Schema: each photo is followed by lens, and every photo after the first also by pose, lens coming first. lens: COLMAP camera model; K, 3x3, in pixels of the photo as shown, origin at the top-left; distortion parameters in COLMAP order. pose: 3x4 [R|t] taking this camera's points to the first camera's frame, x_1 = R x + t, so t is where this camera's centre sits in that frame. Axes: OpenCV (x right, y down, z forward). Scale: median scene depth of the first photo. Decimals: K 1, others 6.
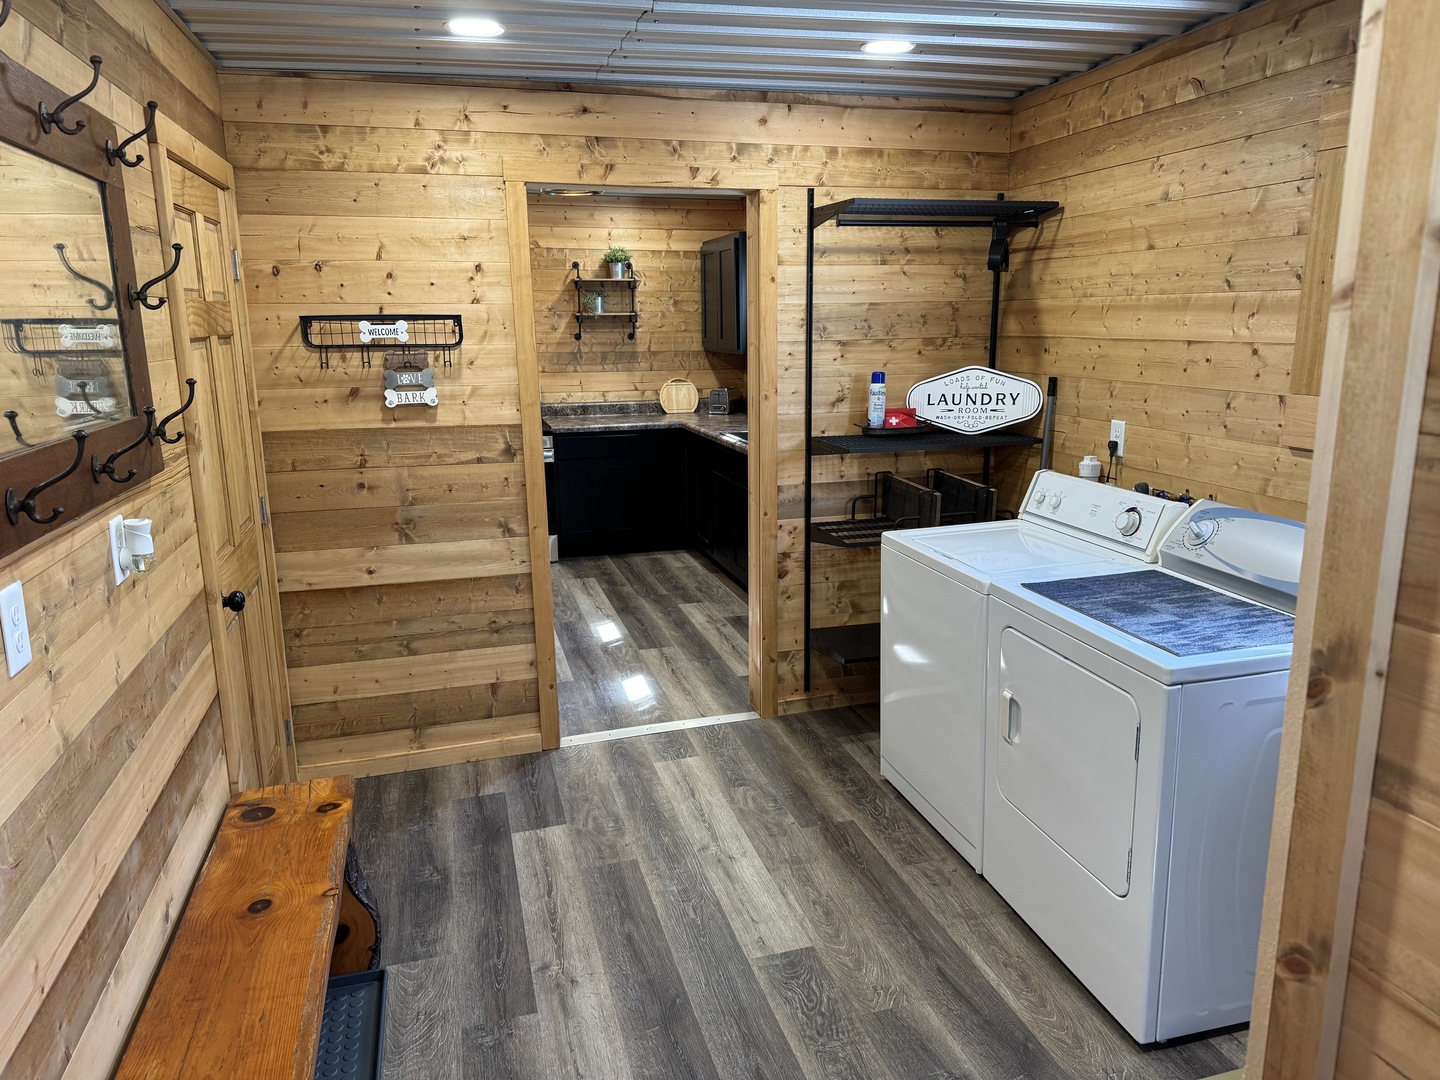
lens RADIAL K [[1011.2, 0, 728.0], [0, 1011.2, 540.7], [0, 0, 1]] dist [0.187497, -0.267302]
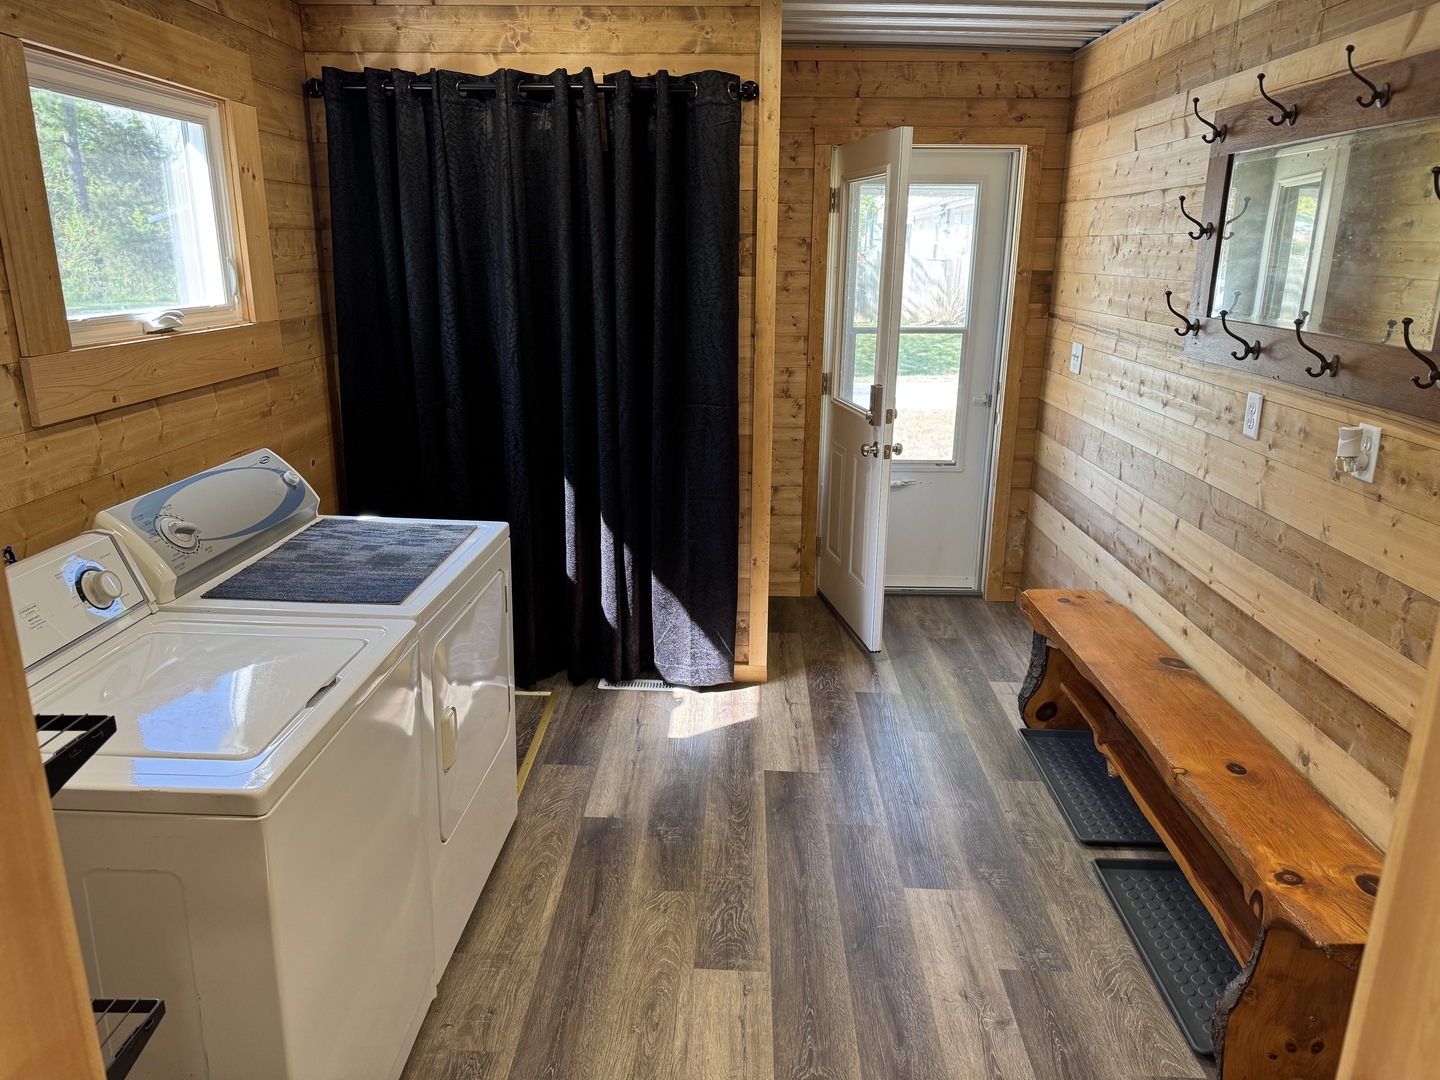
lens RADIAL K [[1011.2, 0, 728.0], [0, 1011.2, 540.7], [0, 0, 1]] dist [0.187497, -0.267302]
pose [[-0.956326, -0.083989, 0.279976, -0.176145], [0.059512, 0.881822, 0.467812, -0.373579], [-0.286180, 0.464043, -0.838311, 1.676185]]
